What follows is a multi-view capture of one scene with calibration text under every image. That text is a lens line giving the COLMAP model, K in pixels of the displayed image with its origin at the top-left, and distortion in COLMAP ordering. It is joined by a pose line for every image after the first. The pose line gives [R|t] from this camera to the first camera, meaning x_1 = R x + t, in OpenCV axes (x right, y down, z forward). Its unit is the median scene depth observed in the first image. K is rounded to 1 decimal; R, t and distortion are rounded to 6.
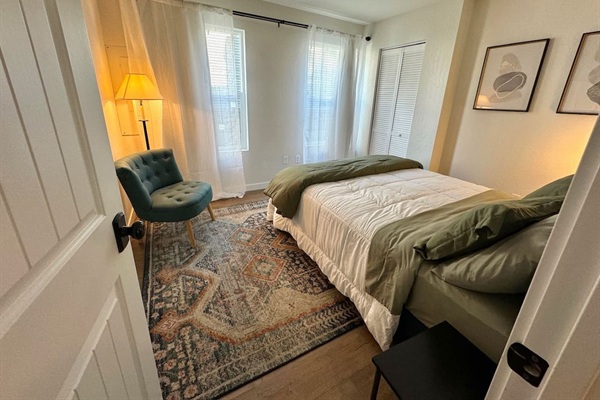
lens RADIAL K [[241.9, 0, 299.3], [0, 241.9, 174.5], [0, 0, 1]] dist [-0.001175, -0.000250]
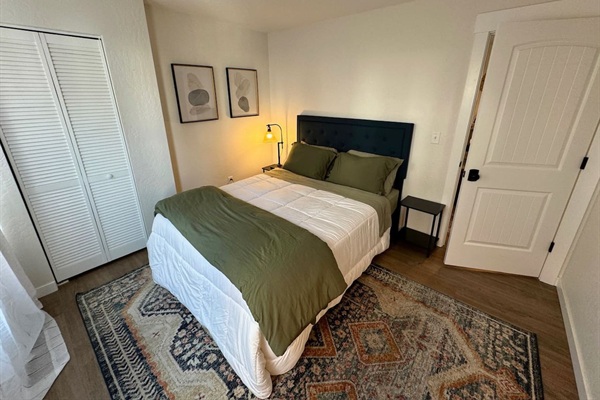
lens RADIAL K [[241.9, 0, 299.3], [0, 241.9, 174.5], [0, 0, 1]] dist [-0.001175, -0.000250]
pose [[-0.363393, -0.333350, 0.869956, -0.591875], [0.272563, 0.854896, 0.441433, -0.556023], [-0.890873, 0.397531, -0.219804, 1.203872]]
